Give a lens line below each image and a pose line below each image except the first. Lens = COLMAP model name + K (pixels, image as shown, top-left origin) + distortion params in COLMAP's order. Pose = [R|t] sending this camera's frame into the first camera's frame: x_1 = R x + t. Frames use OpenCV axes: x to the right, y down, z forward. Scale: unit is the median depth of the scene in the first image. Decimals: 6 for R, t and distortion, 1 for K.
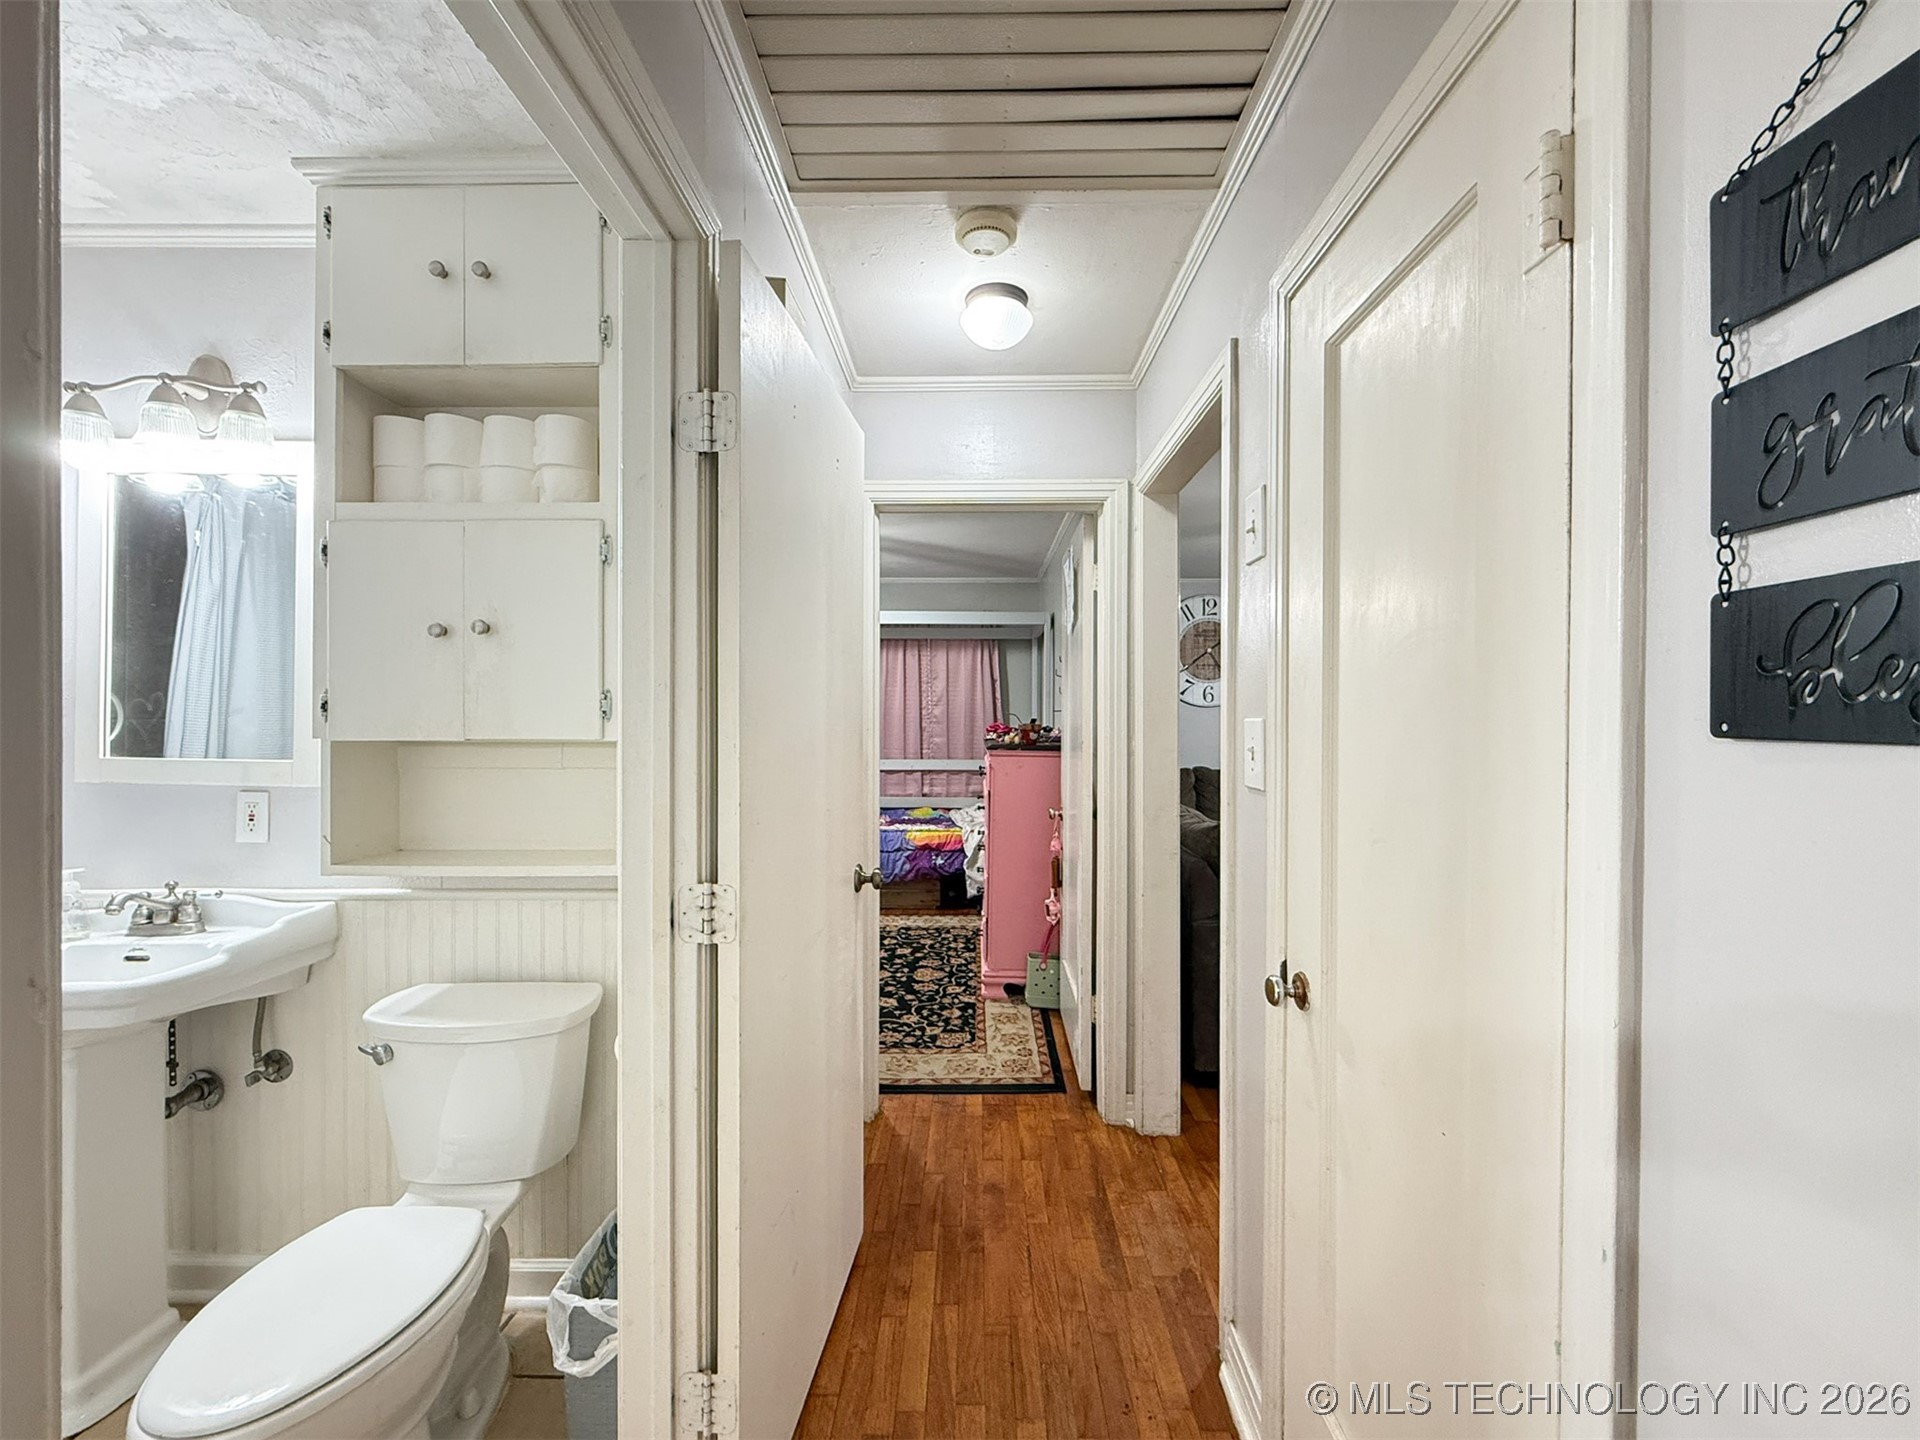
lens RADIAL K [[773.6, 0, 966.3], [0, 773.6, 715.9], [0, 0, 1]] dist [-0.001129, -0.000086]
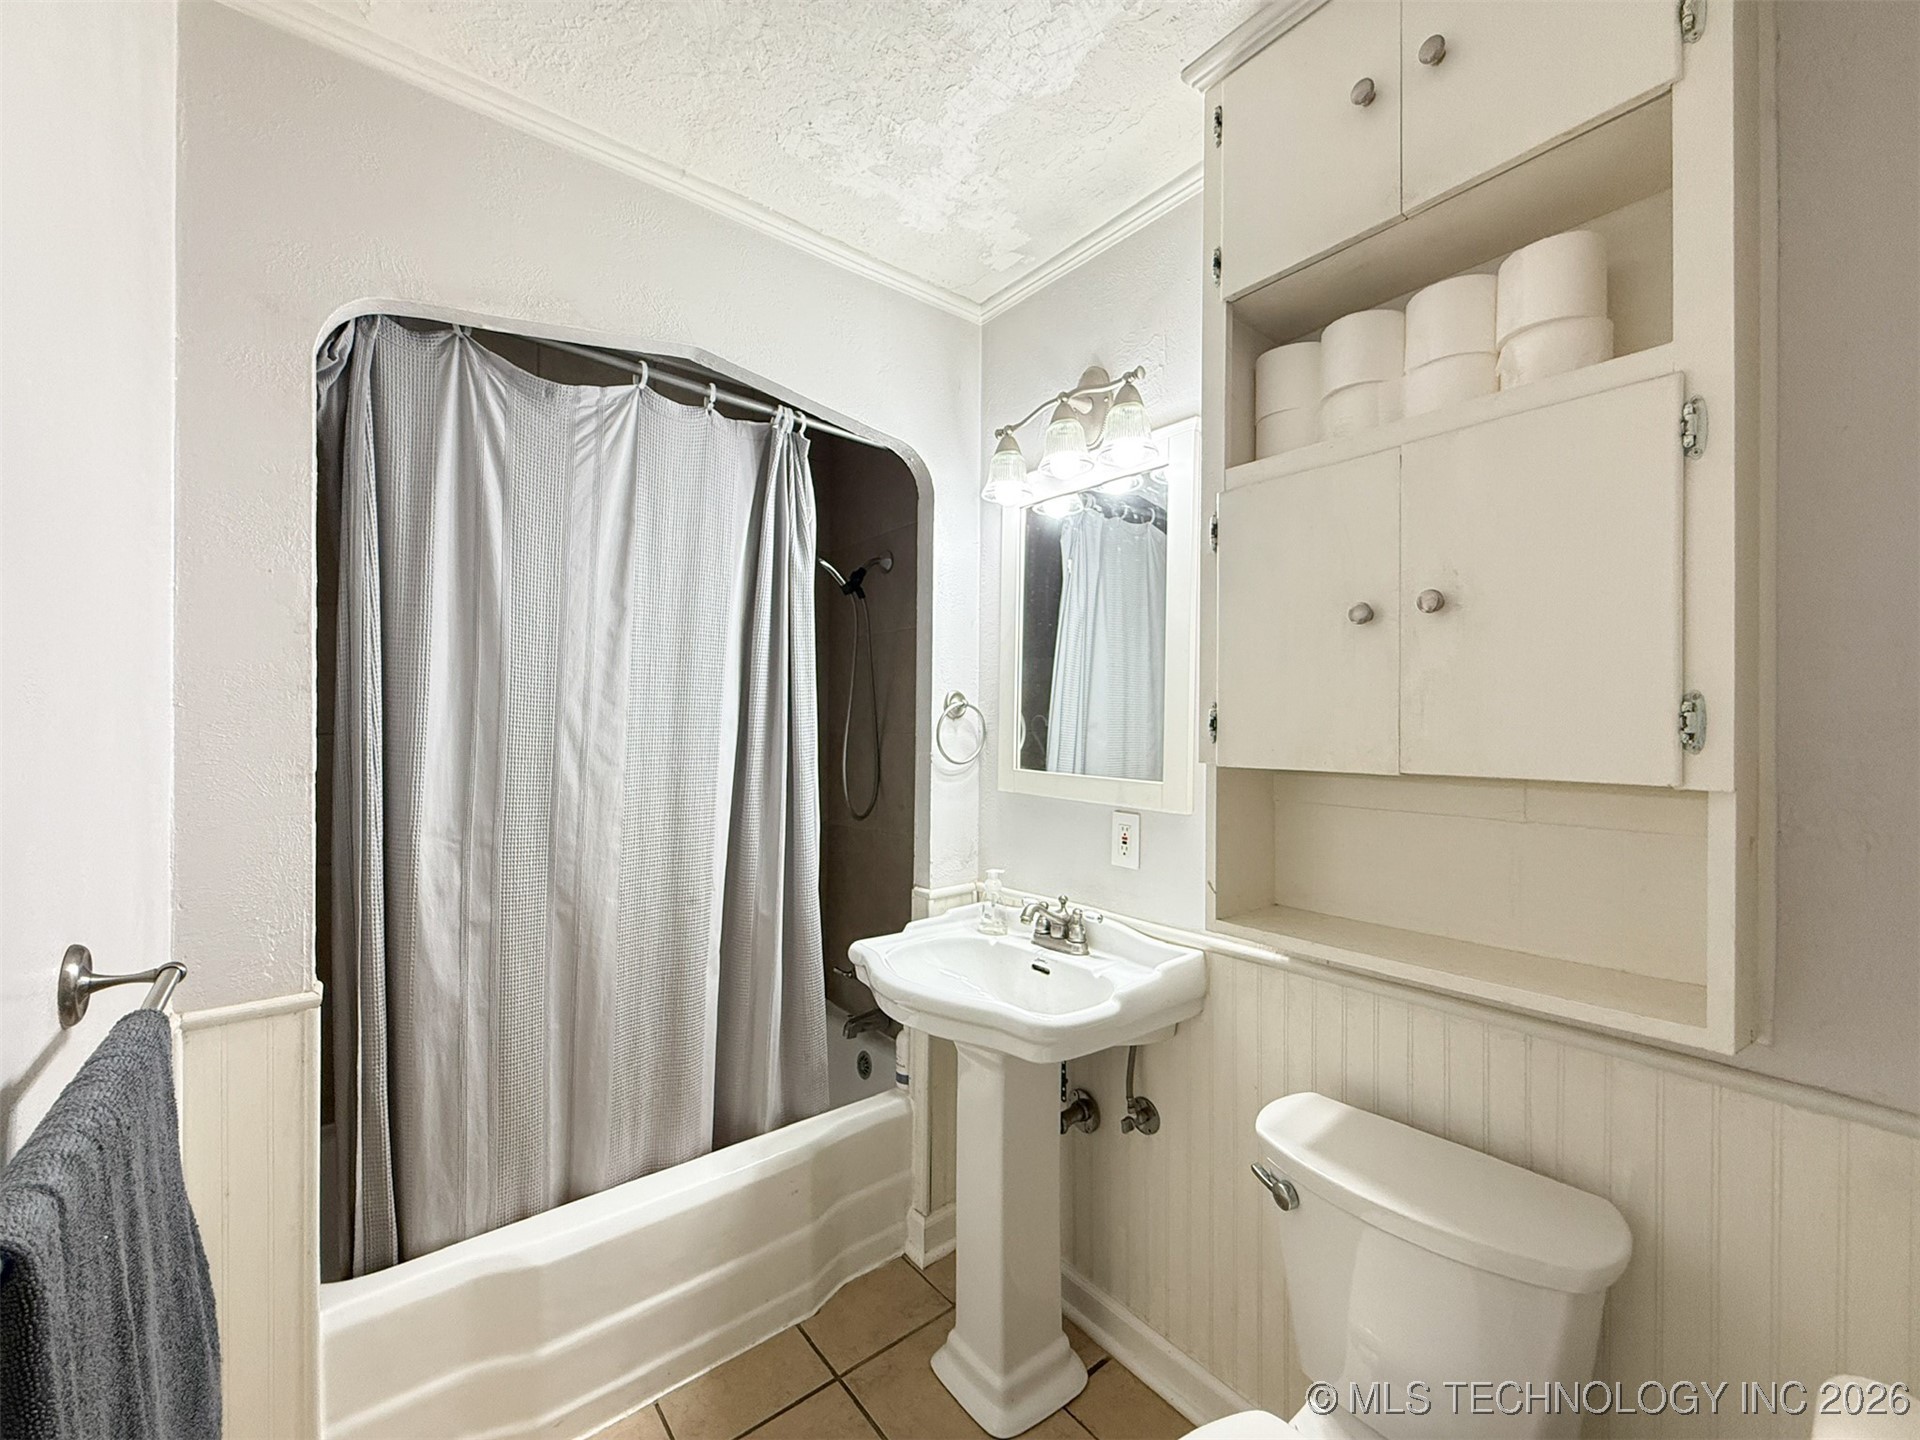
lens RADIAL K [[773.6, 0, 953.0], [0, 773.6, 723.9], [0, 0, 1]] dist [-0.001129, -0.000086]
pose [[0.629457, 0.000556, -0.777035, -0.346938], [-0.004945, 0.999982, -0.003290, -0.007629], [0.777020, 0.005913, 0.629448, 0.259885]]
